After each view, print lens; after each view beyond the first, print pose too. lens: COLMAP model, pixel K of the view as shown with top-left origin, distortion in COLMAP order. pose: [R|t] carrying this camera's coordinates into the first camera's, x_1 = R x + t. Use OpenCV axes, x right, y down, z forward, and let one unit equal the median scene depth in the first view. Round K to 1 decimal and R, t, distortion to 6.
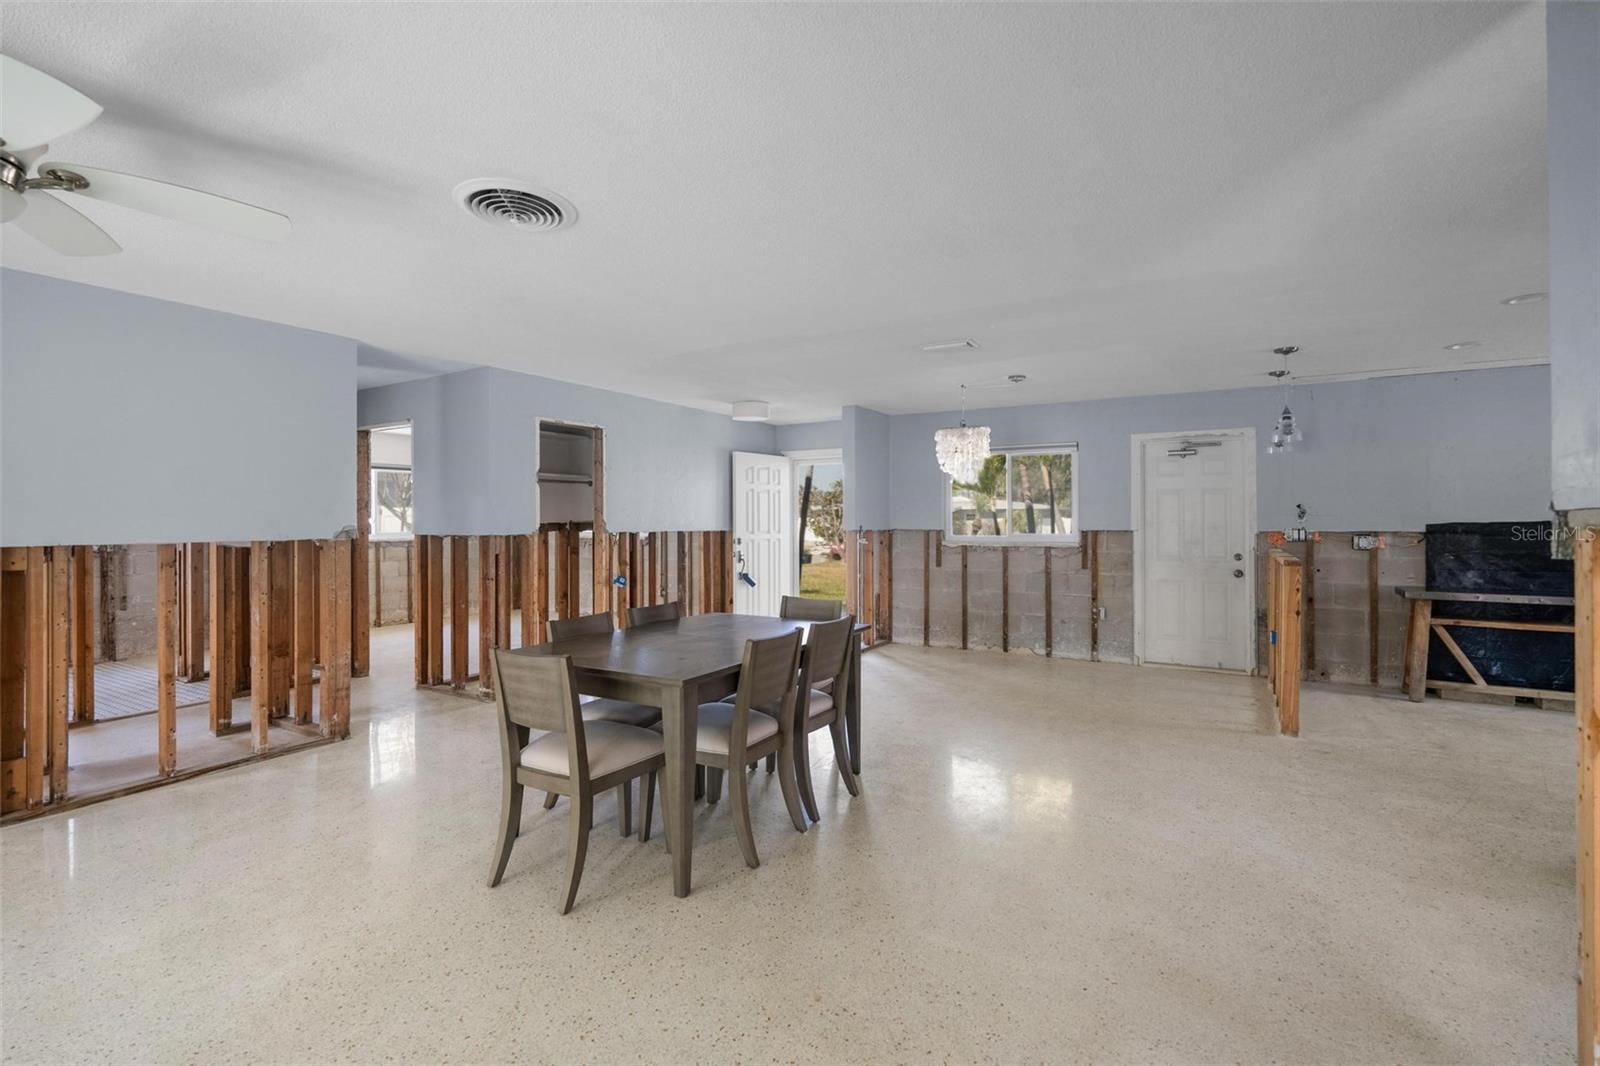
lens RADIAL K [[740.5, 0, 790.8], [0, 740.5, 514.4], [0, 0, 1]] dist [-0.000982, 0.000048]
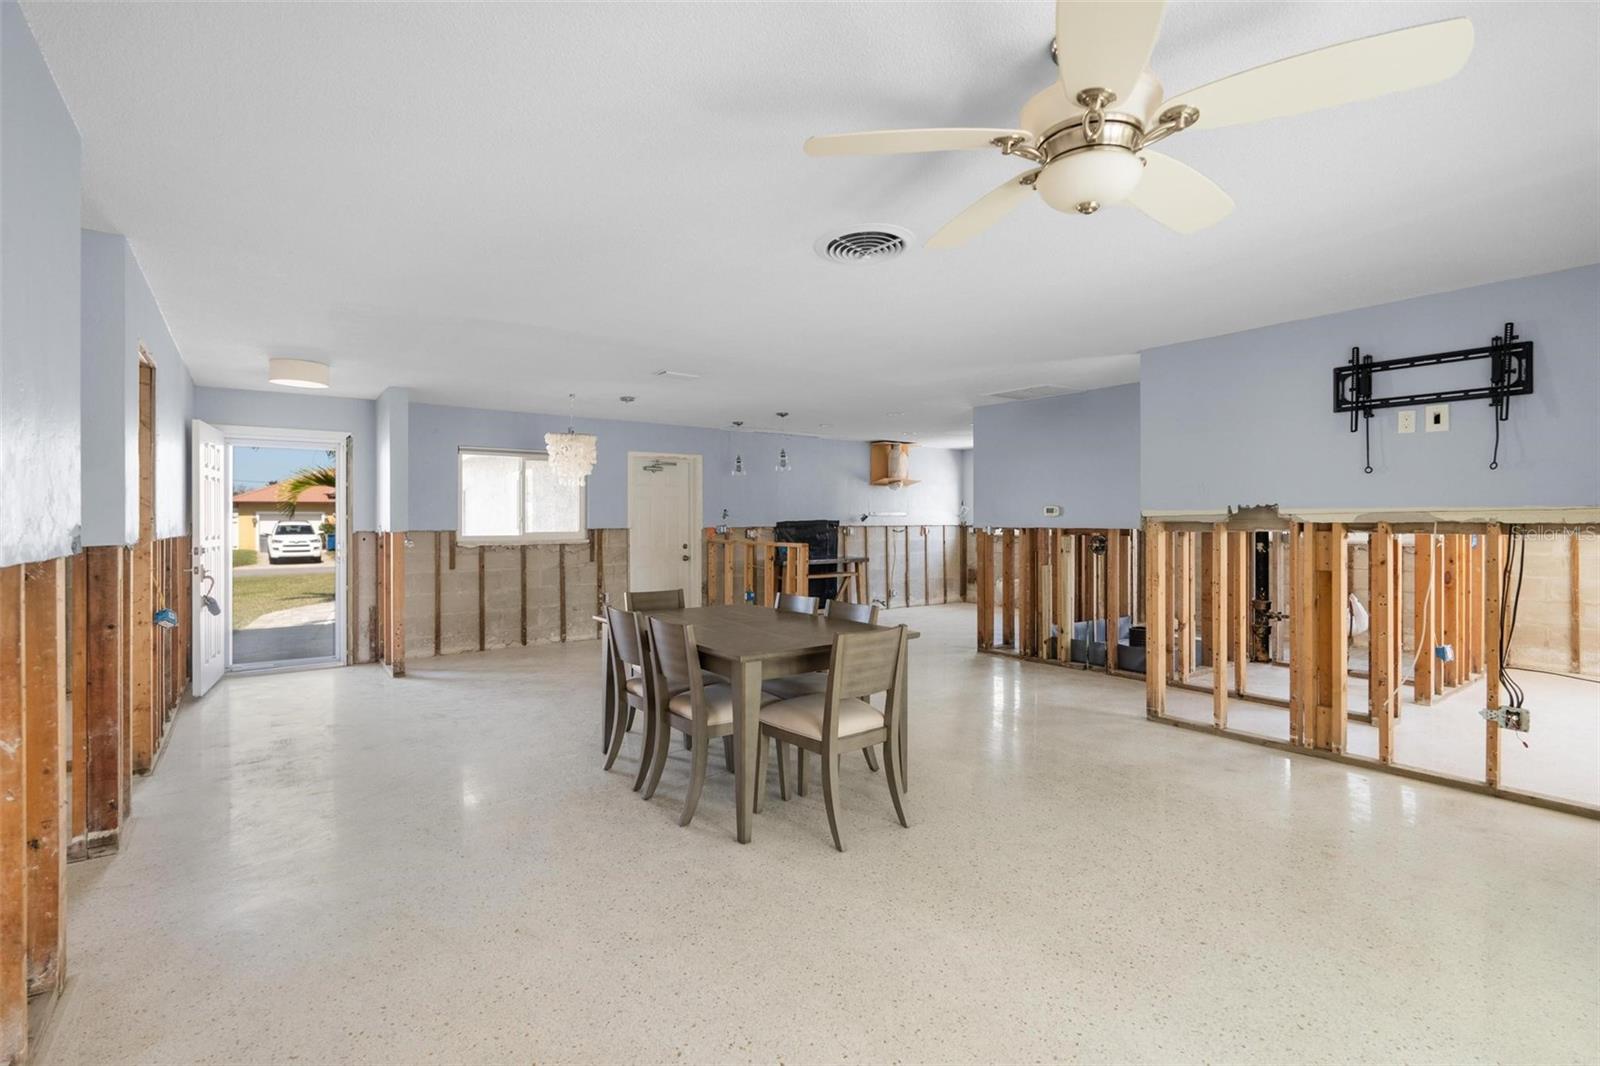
lens RADIAL K [[740.5, 0, 790.8], [0, 740.5, 514.4], [0, 0, 1]] dist [-0.000982, 0.000048]
pose [[0.376377, 0.005736, 0.926449, -0.662579], [-0.006858, 0.999971, -0.003405, 0.000853], [-0.926441, -0.005072, 0.376405, 0.309296]]
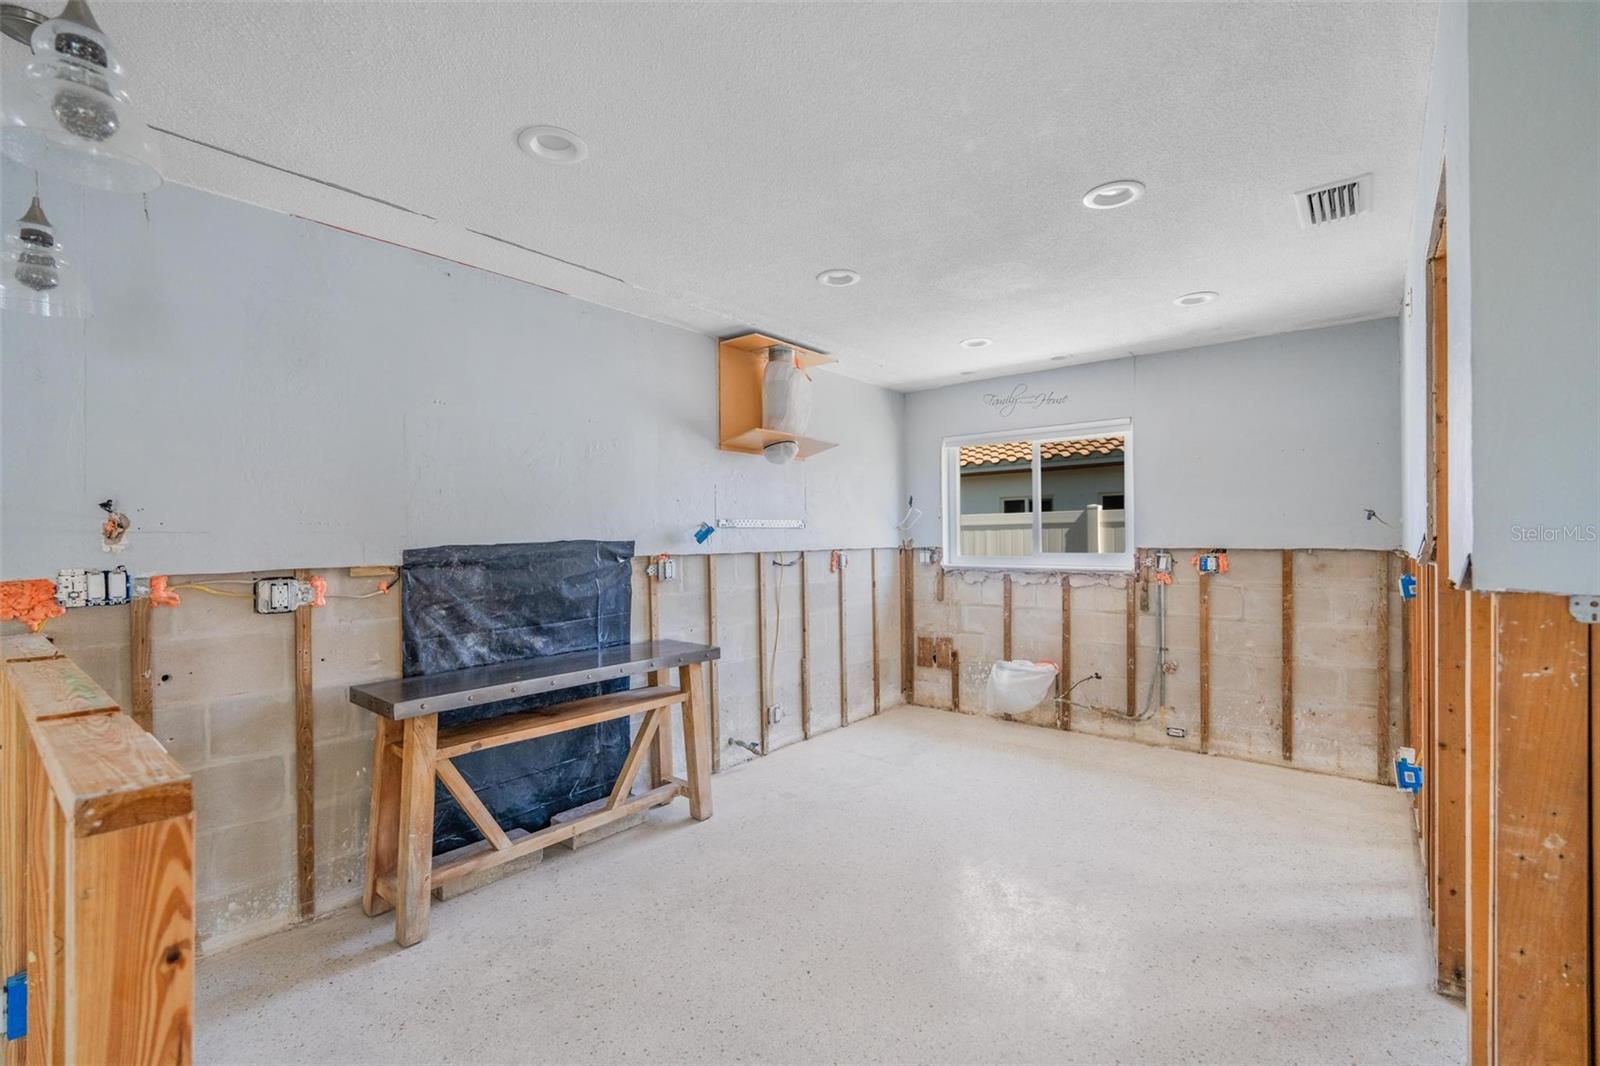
lens RADIAL K [[707.5, 0, 805.9], [0, 707.5, 537.1], [0, 0, 1]] dist [-0.000599, -0.000051]
pose [[0.134085, -0.003204, 0.990965, 0.399995], [0.003239, 0.999991, 0.002795, 0.003911], [-0.990965, 0.002835, 0.134094, 0.628904]]
